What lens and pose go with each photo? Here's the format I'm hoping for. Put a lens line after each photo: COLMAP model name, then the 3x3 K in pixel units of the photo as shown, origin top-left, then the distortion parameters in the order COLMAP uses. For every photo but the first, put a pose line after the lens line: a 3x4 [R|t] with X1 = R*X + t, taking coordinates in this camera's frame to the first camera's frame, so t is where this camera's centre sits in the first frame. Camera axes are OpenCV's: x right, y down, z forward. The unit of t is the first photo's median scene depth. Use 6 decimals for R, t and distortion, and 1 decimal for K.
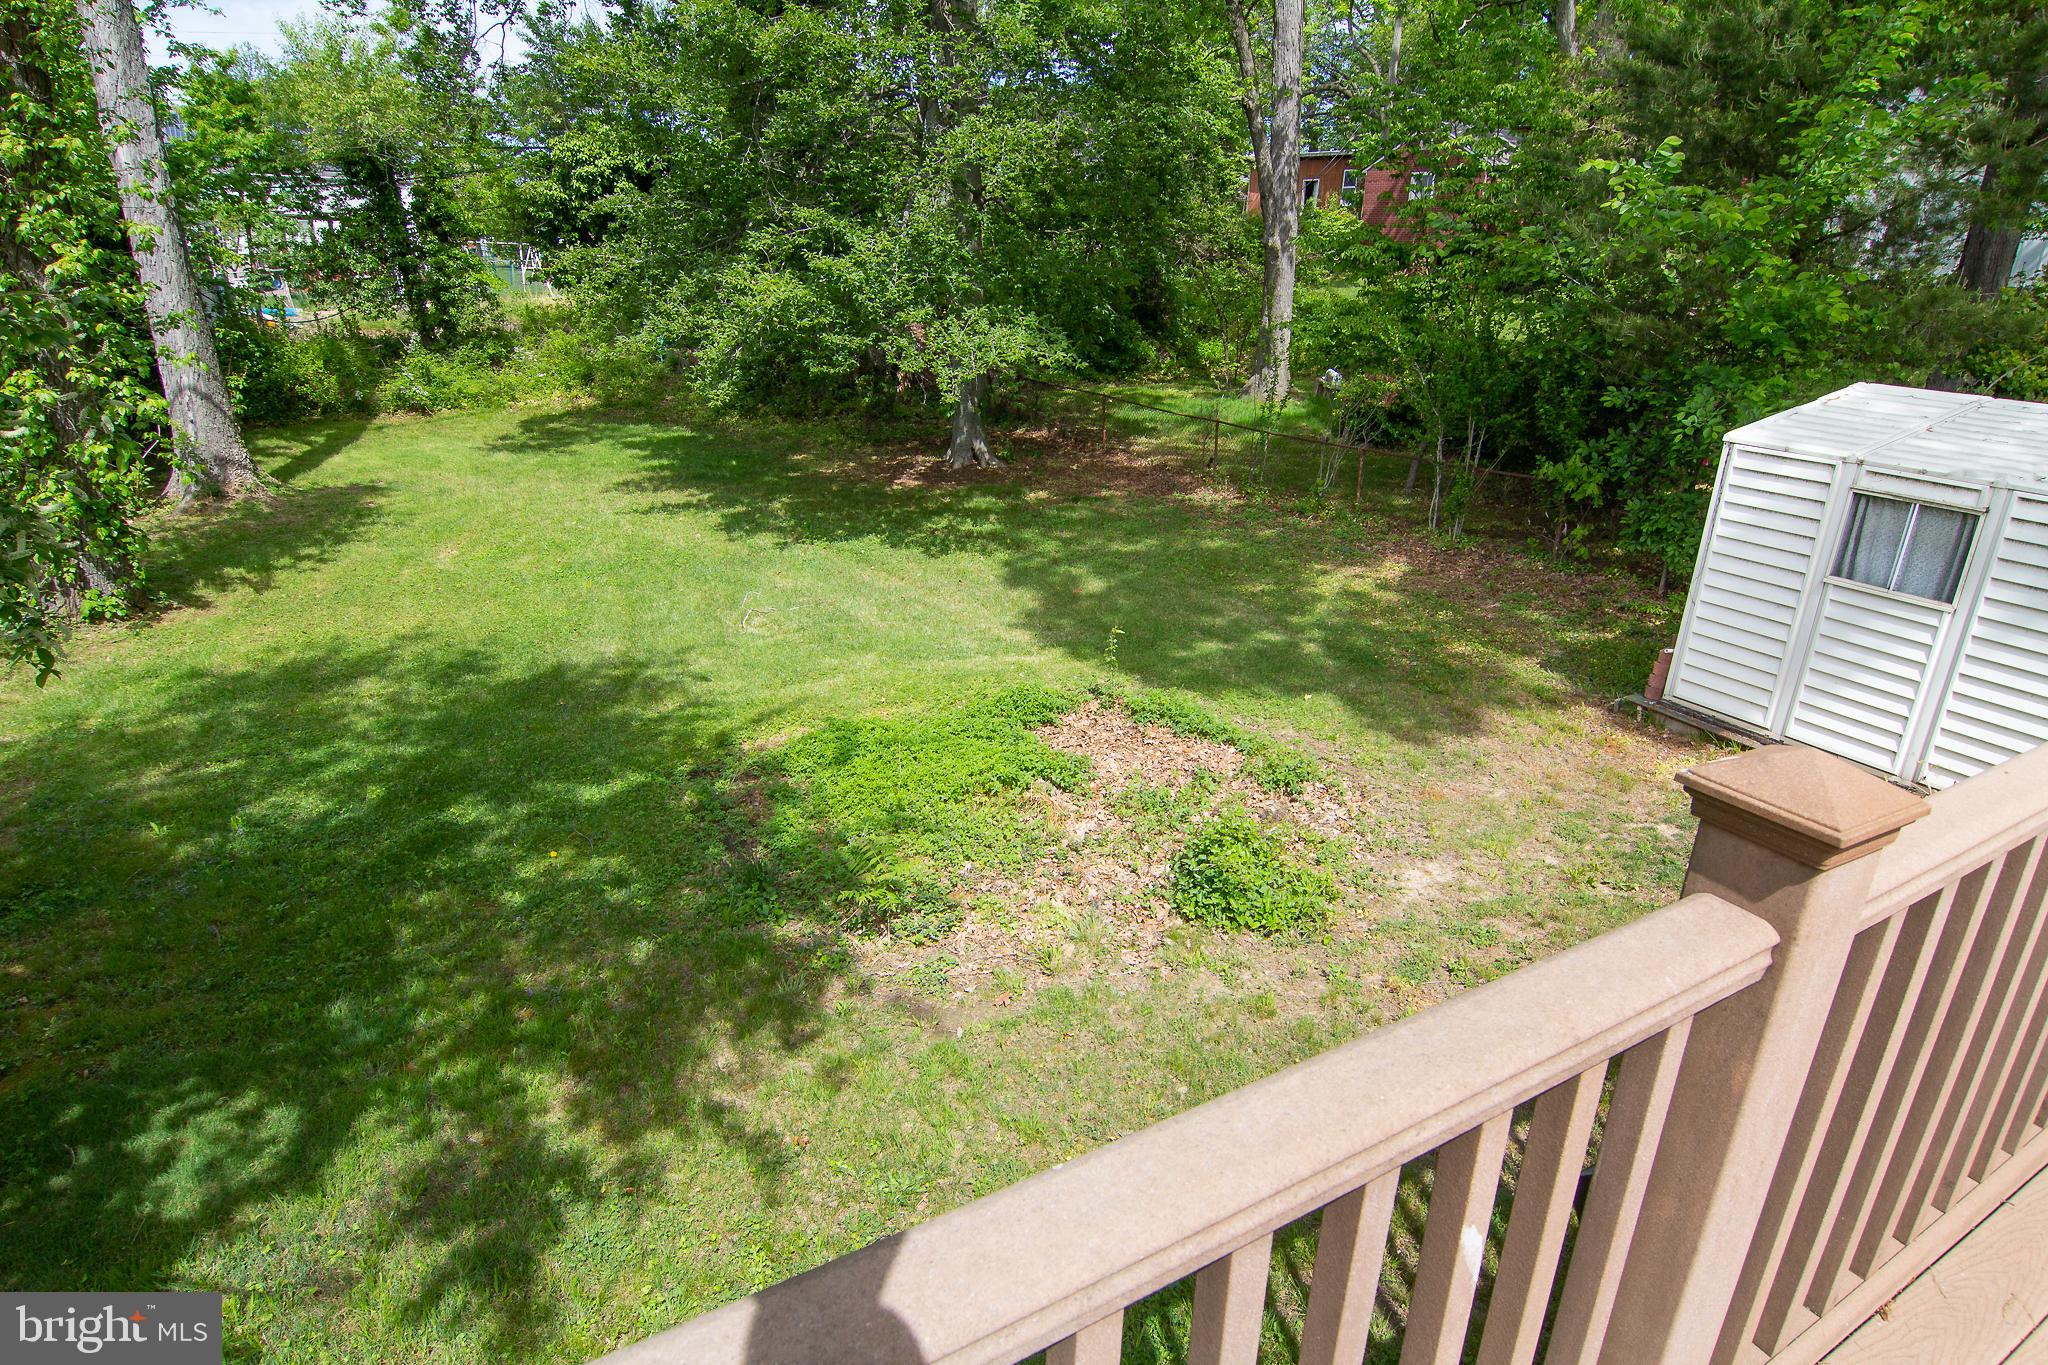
lens RADIAL K [[1124.6, 0, 1036.5], [0, 1124.6, 682.0], [0, 0, 1]] dist [-0.011655, -0.008196]
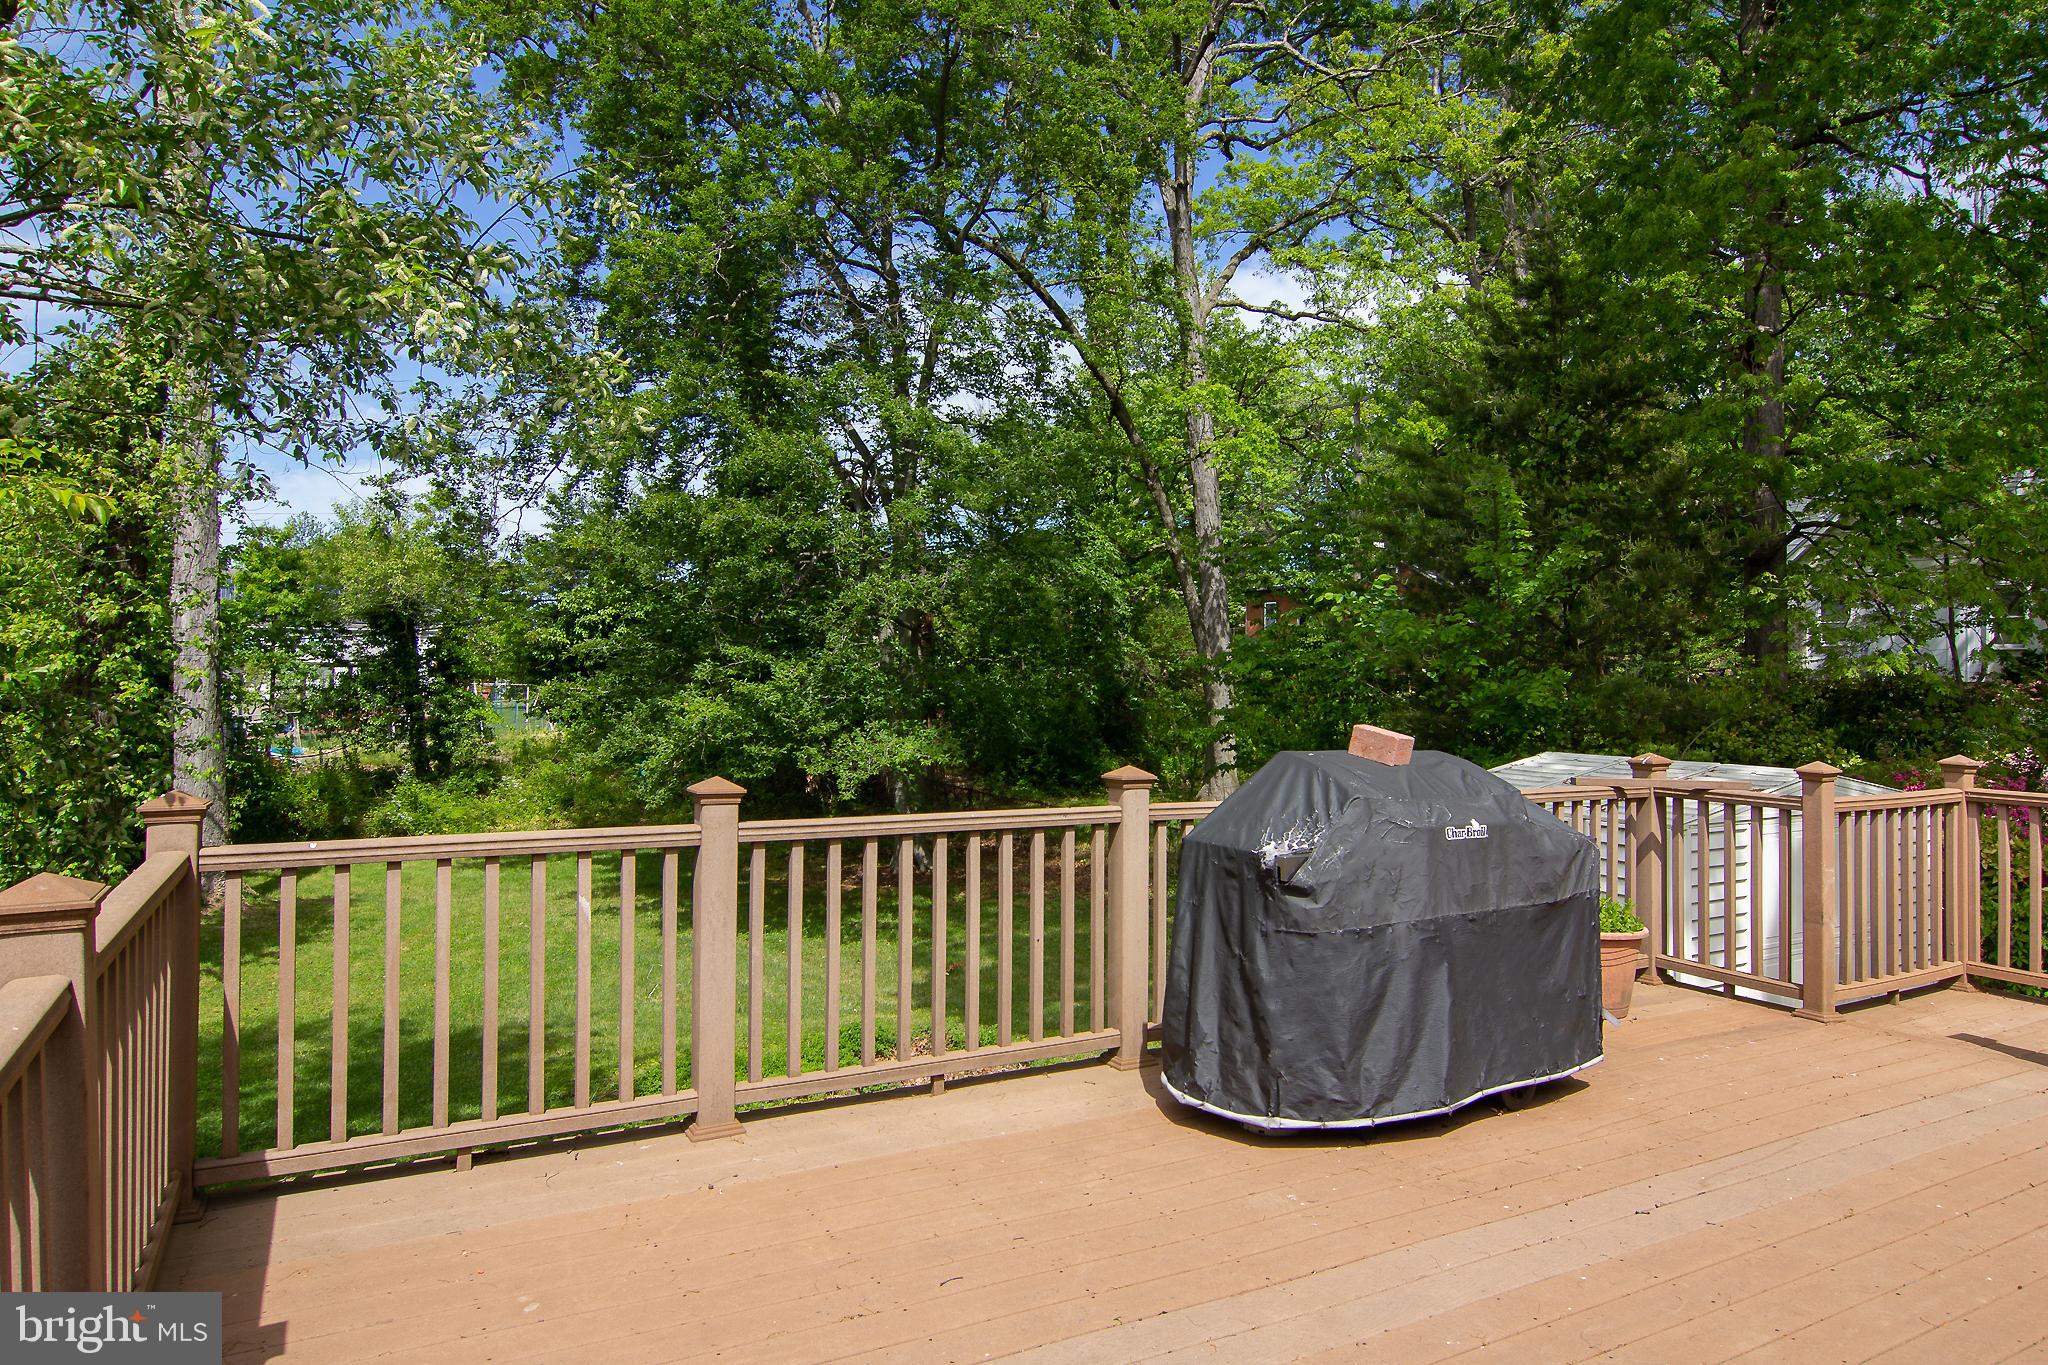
lens RADIAL K [[1227.7, 0, 1015.6], [0, 1227.7, 672.5], [0, 0, 1]] dist [-0.001178, -0.018028]
pose [[0.999084, -0.025745, -0.034180, 0.065205], [0.011462, 0.930588, -0.365889, 0.042626], [0.041227, 0.365162, 0.930031, -0.096441]]
